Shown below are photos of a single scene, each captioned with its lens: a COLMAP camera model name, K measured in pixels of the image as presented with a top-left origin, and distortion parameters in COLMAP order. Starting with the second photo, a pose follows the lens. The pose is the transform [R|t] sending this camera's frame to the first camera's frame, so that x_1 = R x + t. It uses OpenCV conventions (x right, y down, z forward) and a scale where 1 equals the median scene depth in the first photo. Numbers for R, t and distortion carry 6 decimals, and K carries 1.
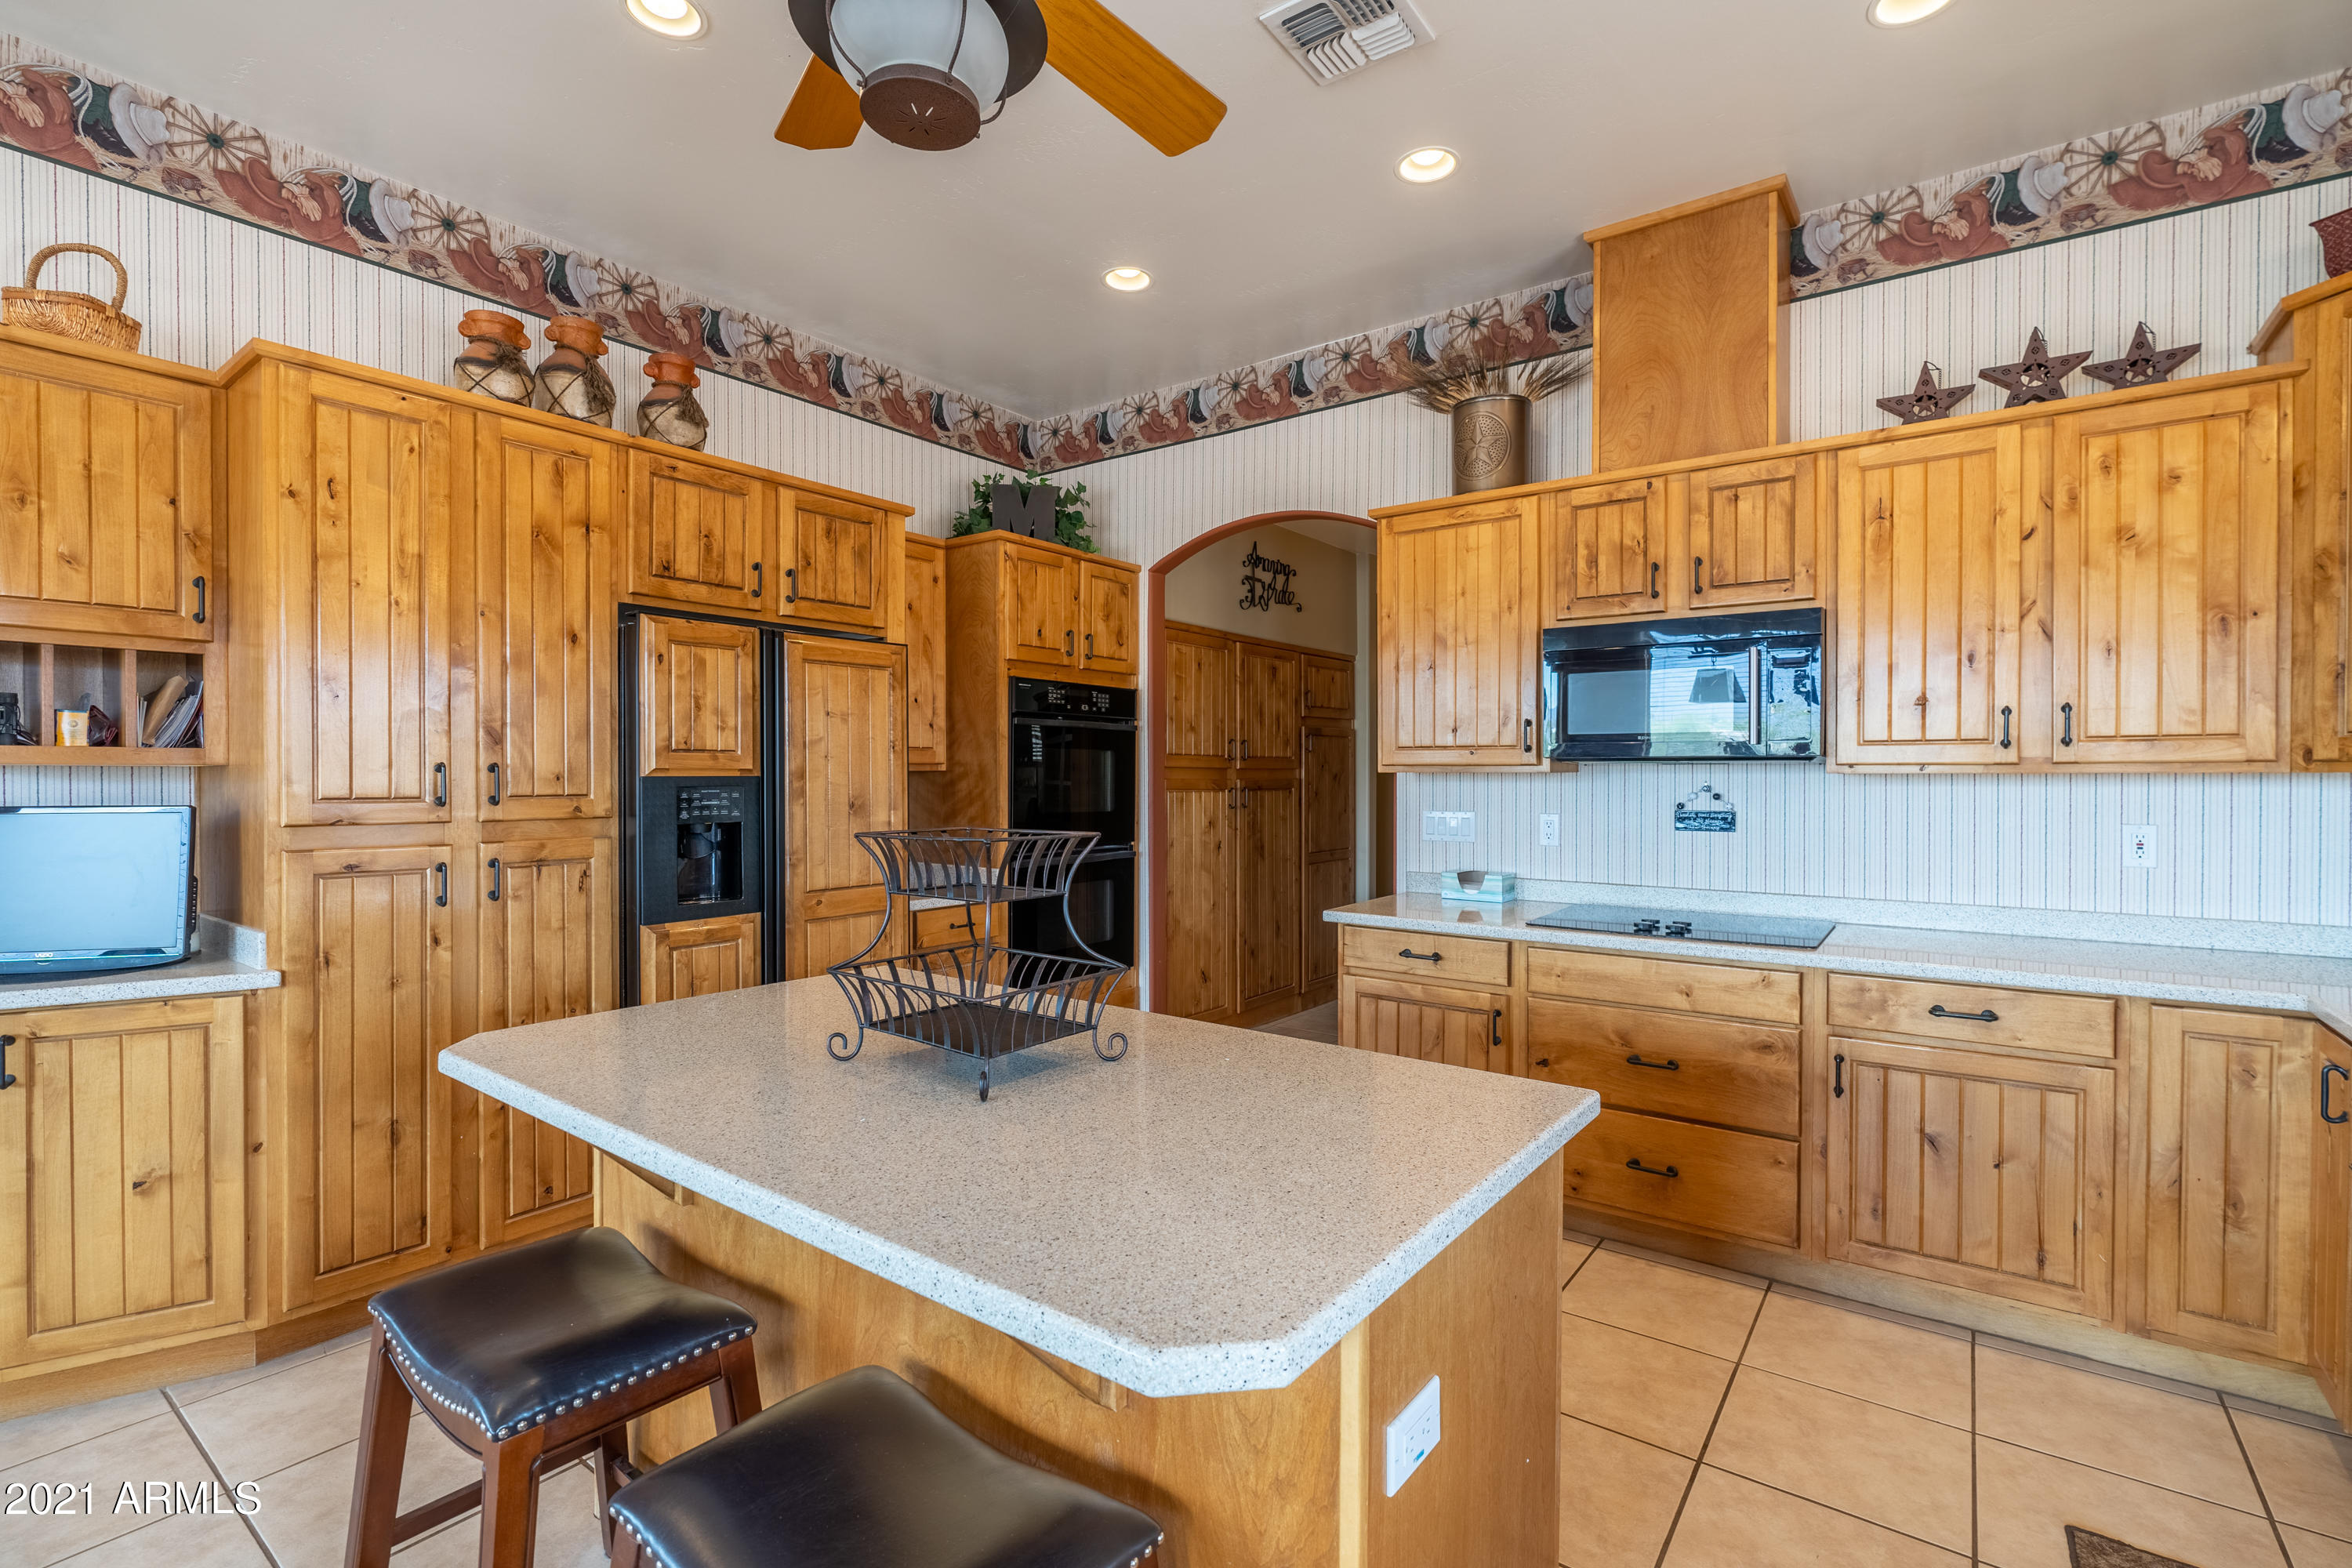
lens RADIAL K [[1066.0, 0, 1169.3], [0, 1066.0, 788.4], [0, 0, 1]] dist [-0.001156, -0.000430]
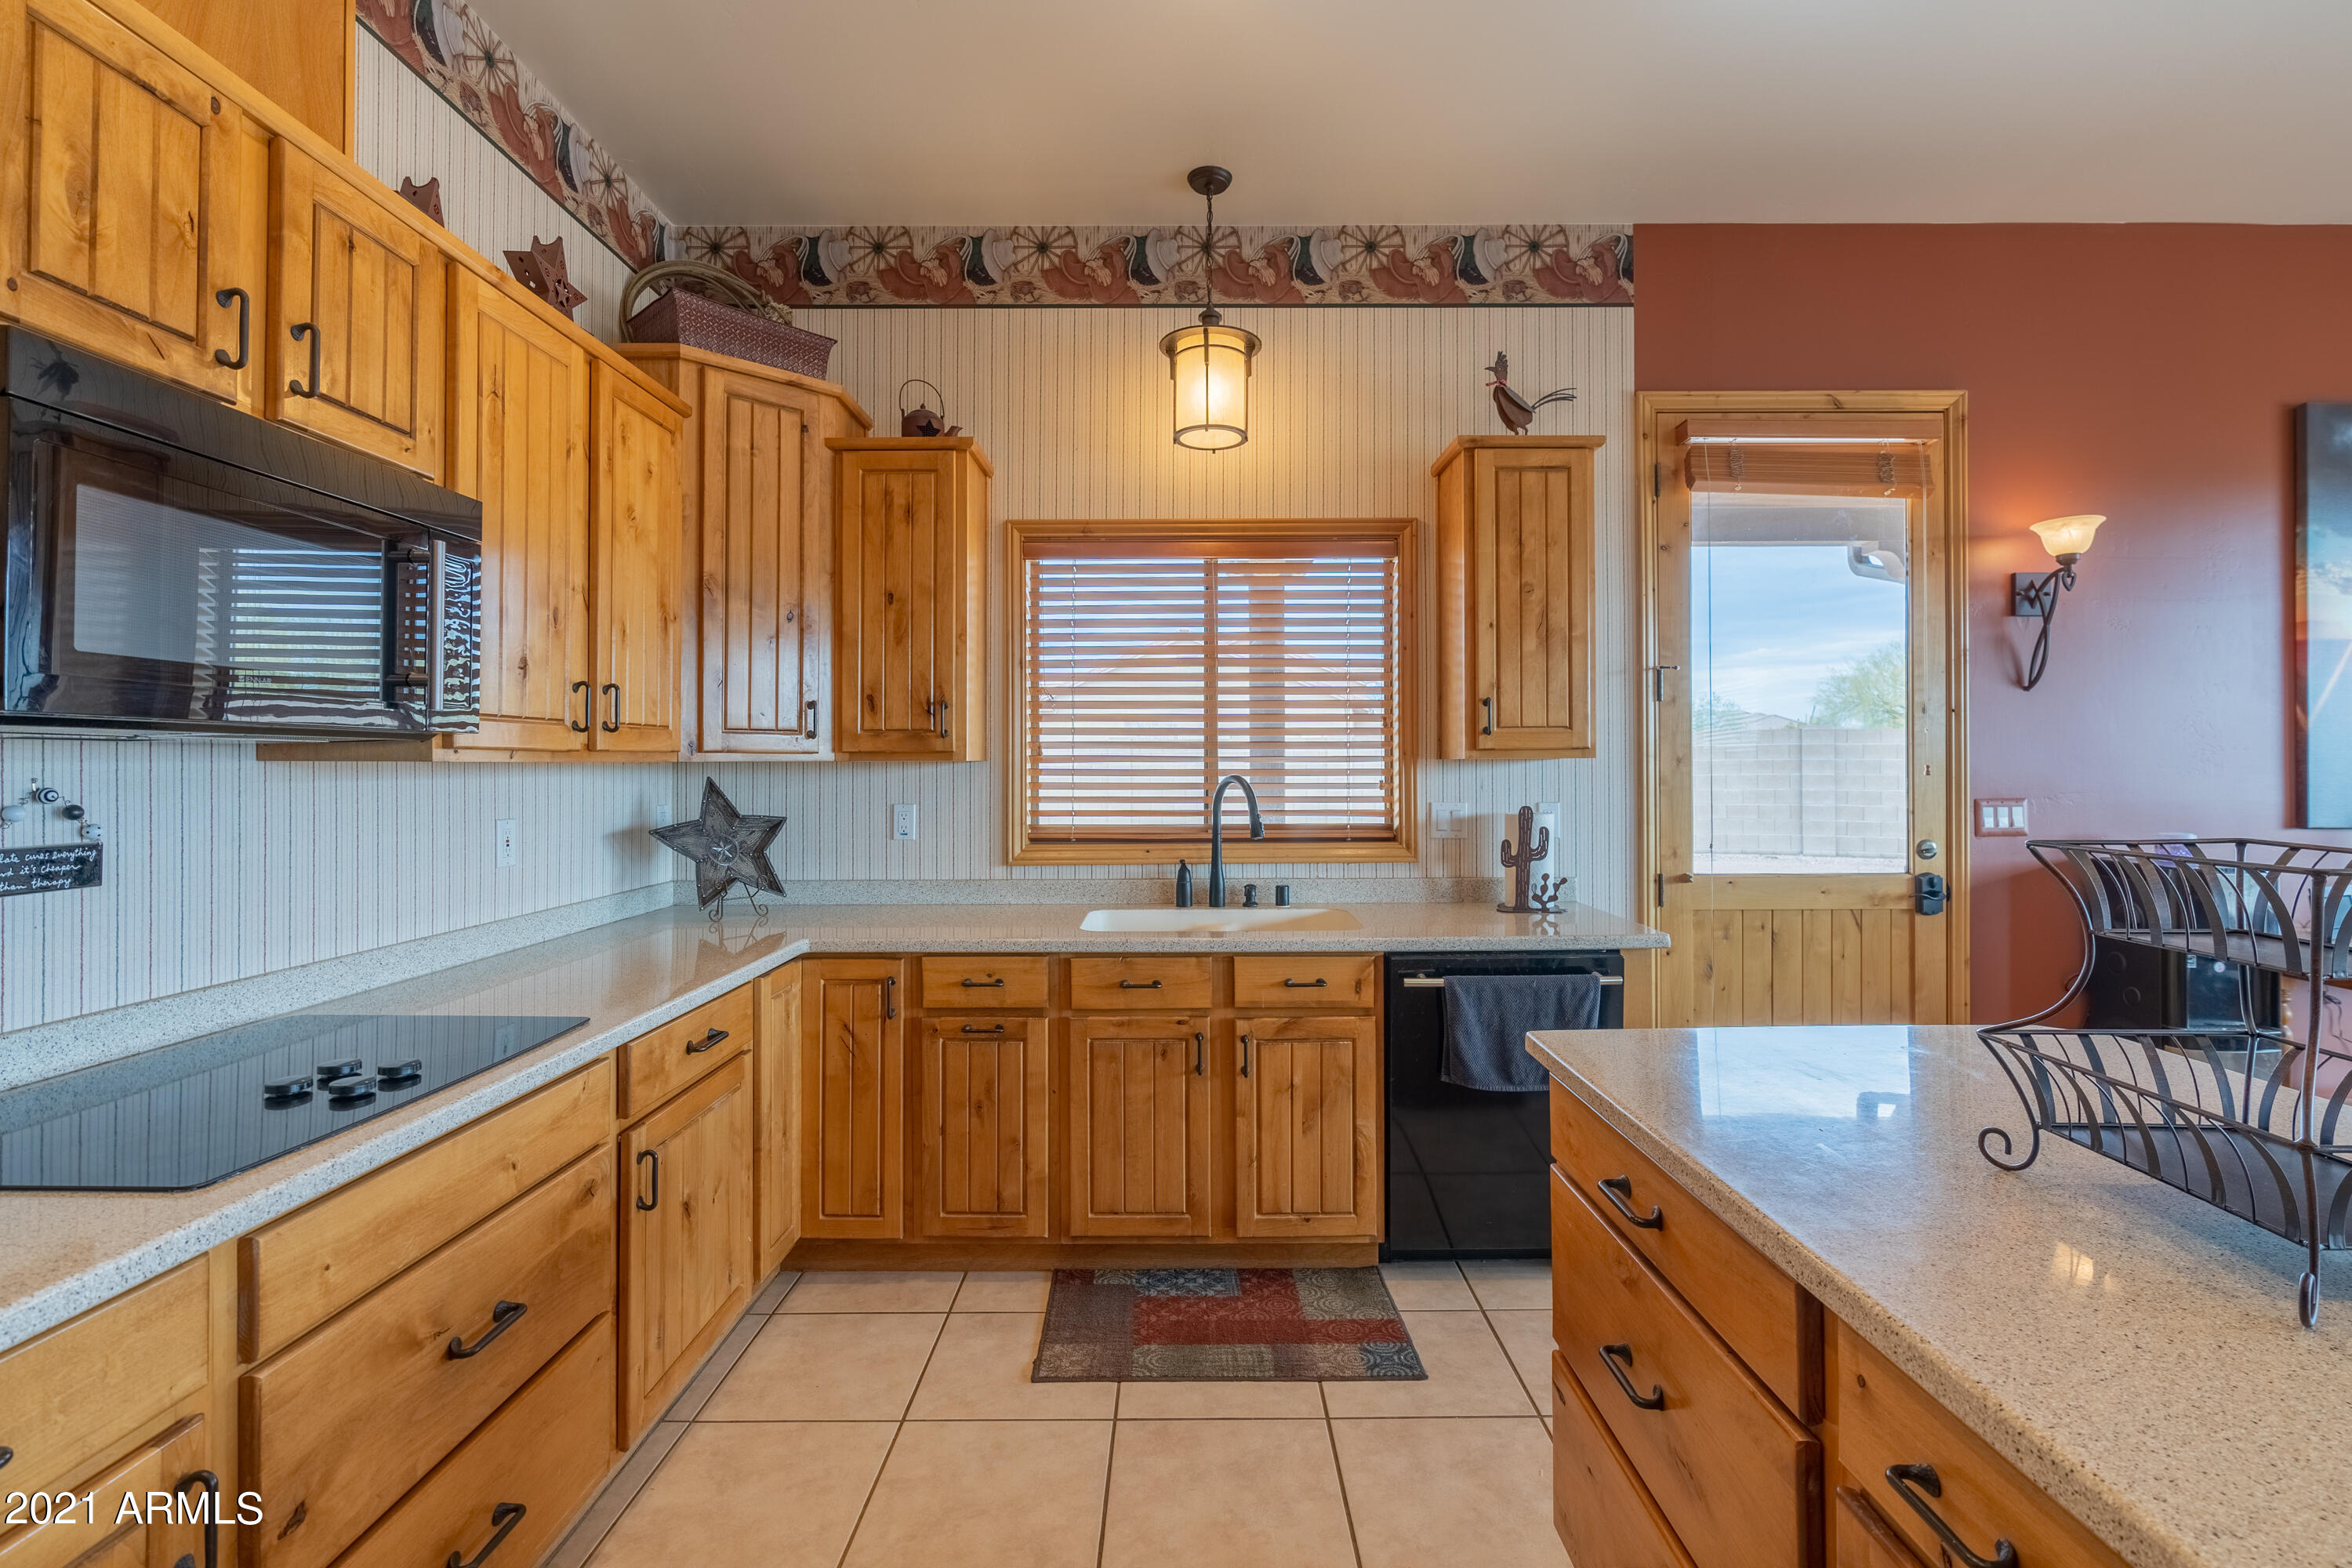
lens RADIAL K [[1066.0, 0, 1182.5], [0, 1066.0, 759.5], [0, 0, 1]] dist [-0.001156, -0.000430]
pose [[-0.605837, 0.006800, 0.795560, -0.137688], [0.015225, 0.999879, 0.003048, -0.009589], [-0.795443, 0.013959, -0.605868, 0.939557]]
